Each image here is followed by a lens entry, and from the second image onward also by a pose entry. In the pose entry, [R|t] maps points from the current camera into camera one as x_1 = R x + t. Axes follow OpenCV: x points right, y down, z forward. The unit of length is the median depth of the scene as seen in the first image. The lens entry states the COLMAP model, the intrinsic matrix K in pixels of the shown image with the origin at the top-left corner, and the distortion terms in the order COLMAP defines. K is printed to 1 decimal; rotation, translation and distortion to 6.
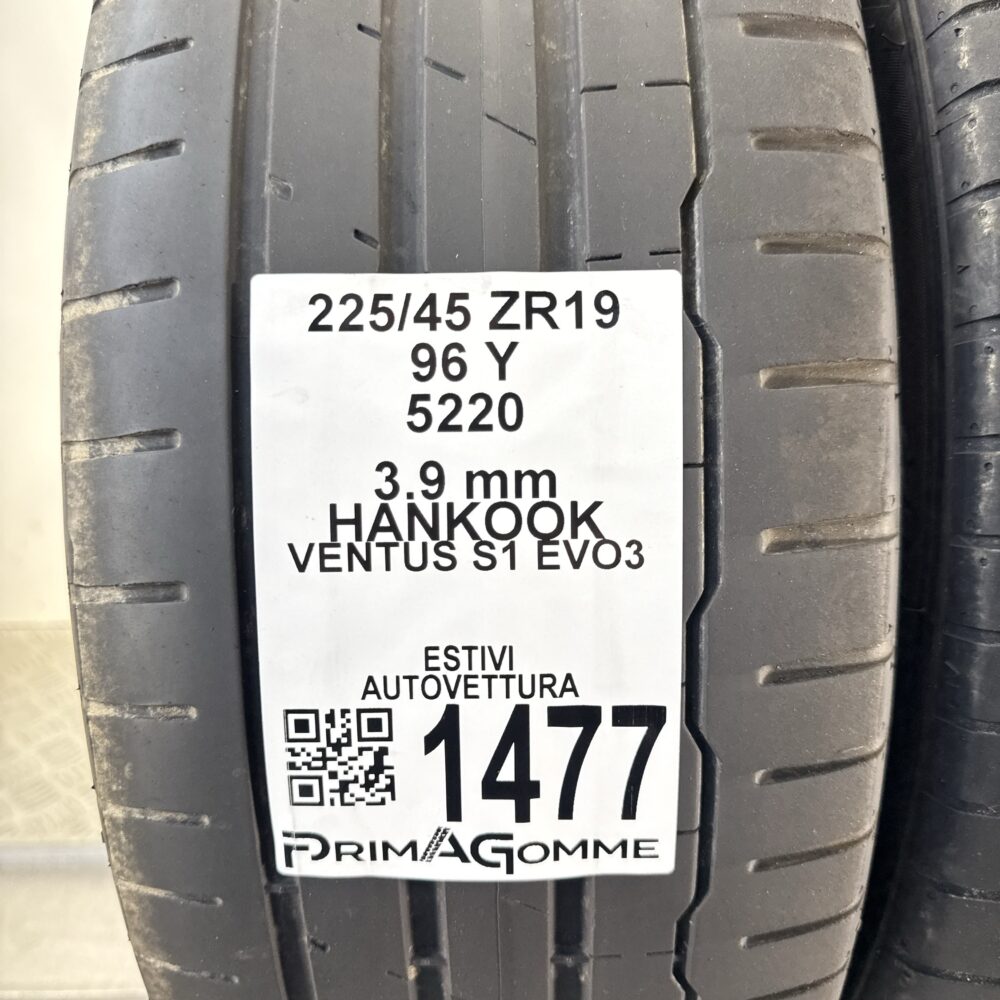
lens RADIAL K [[949.6, 0, 503.8], [0, 949.6, 502.5], [0, 0, 1]] dist [0.070794, -0.073789]
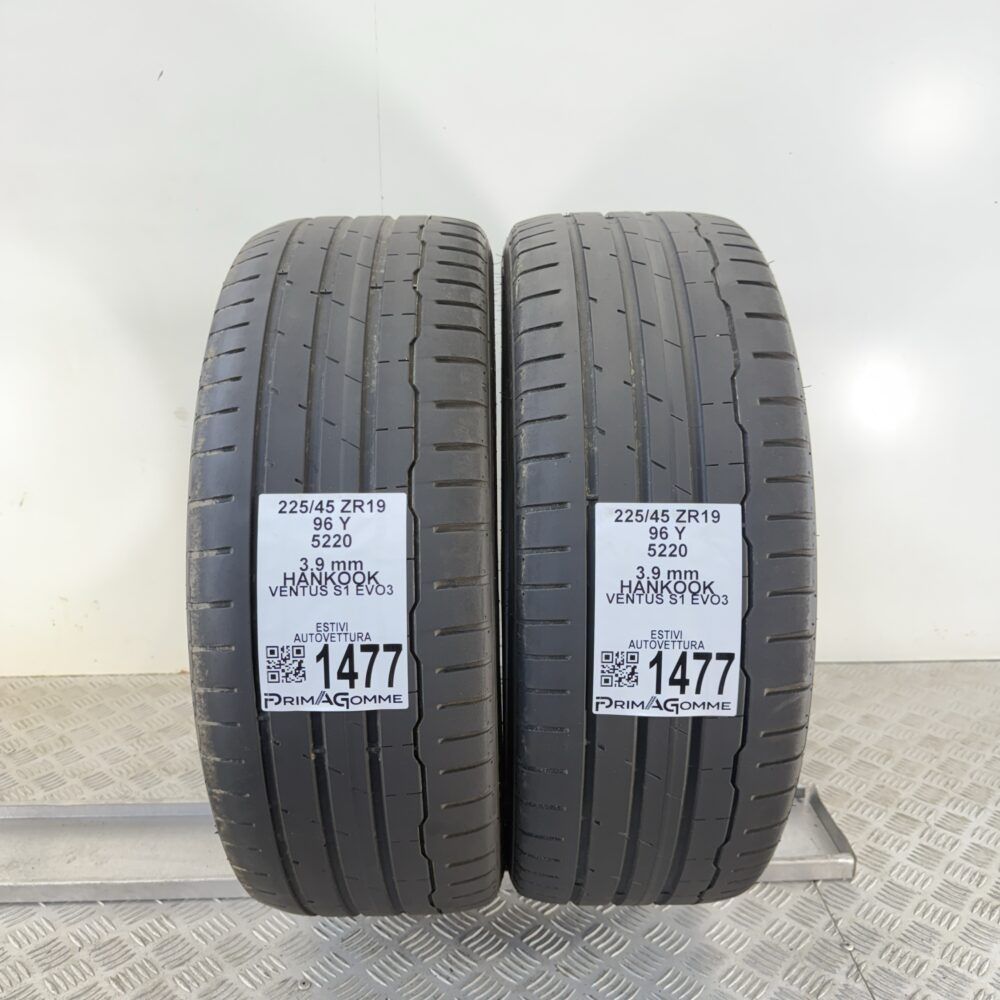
lens RADIAL K [[949.6, 0, 502.2], [0, 949.6, 498.8], [0, 0, 1]] dist [0.070794, -0.073789]
pose [[0.999485, 0.001711, 0.032030, 0.370956], [0.001640, 0.994546, -0.104287, 0.078119], [-0.032034, 0.104285, 0.994031, -1.846293]]
